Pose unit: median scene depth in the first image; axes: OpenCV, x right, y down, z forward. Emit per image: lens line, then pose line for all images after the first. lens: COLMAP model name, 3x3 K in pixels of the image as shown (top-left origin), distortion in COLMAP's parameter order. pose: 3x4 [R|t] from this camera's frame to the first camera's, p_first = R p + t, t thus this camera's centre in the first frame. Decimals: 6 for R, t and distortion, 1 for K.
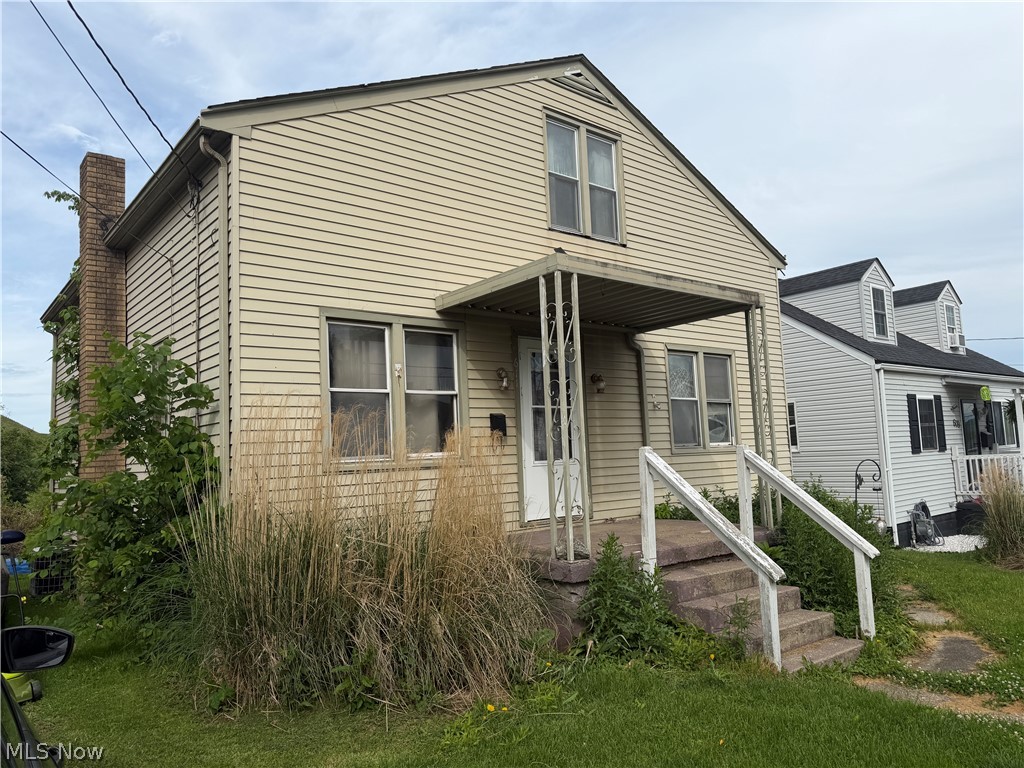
lens RADIAL K [[721.6, 0, 516.3], [0, 721.6, 385.1], [0, 0, 1]] dist [0.083576, -0.002450]
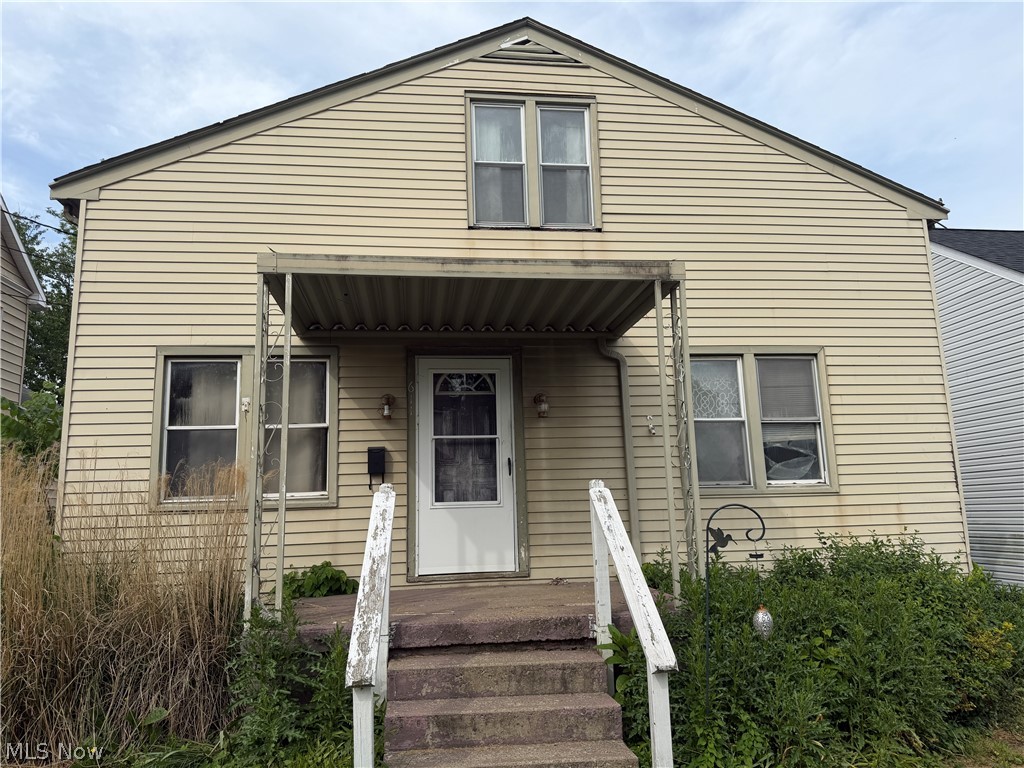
lens RADIAL K [[720.3, 0, 512.0], [0, 720.3, 384.0], [0, 0, 1]] dist [0.111763, -0.174811]
pose [[0.844419, -0.076496, -0.530193, 0.509118], [0.045988, 0.996449, -0.070523, 0.028850], [0.533706, 0.035168, 0.844939, 0.305270]]
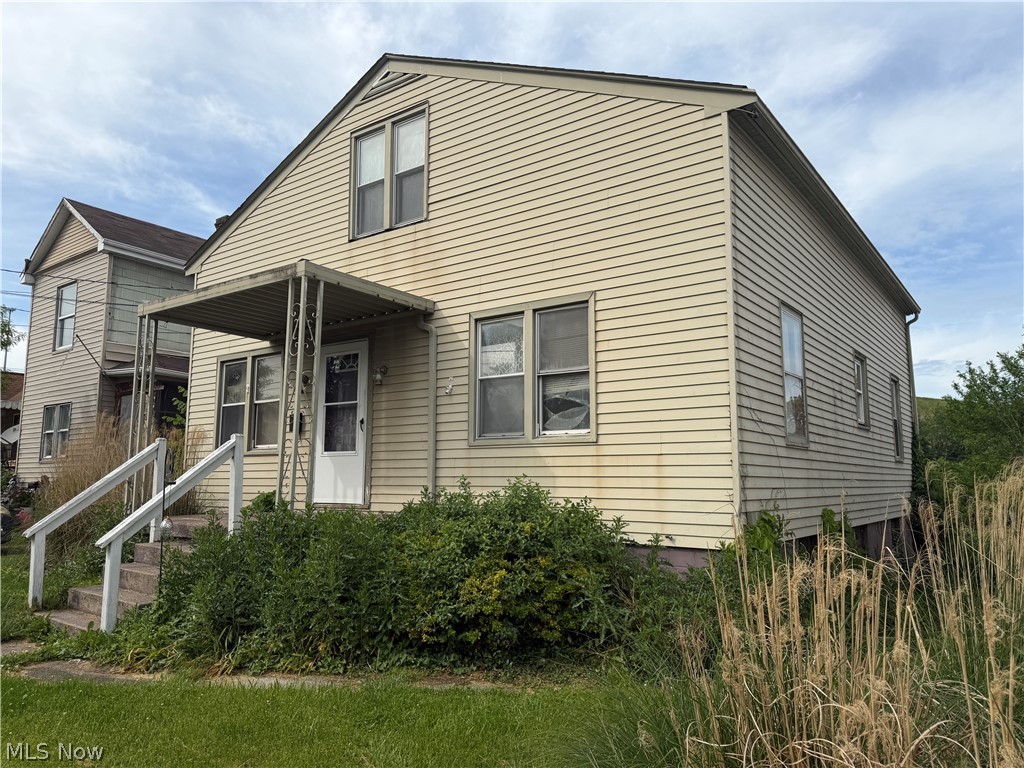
lens RADIAL K [[720.3, 0, 512.0], [0, 720.3, 384.0], [0, 0, 1]] dist [0.111763, -0.174811]
pose [[0.239285, -0.085562, -0.967172, 1.118763], [0.082987, 0.994267, -0.067427, 0.091838], [0.967397, -0.064128, 0.245013, 0.926688]]
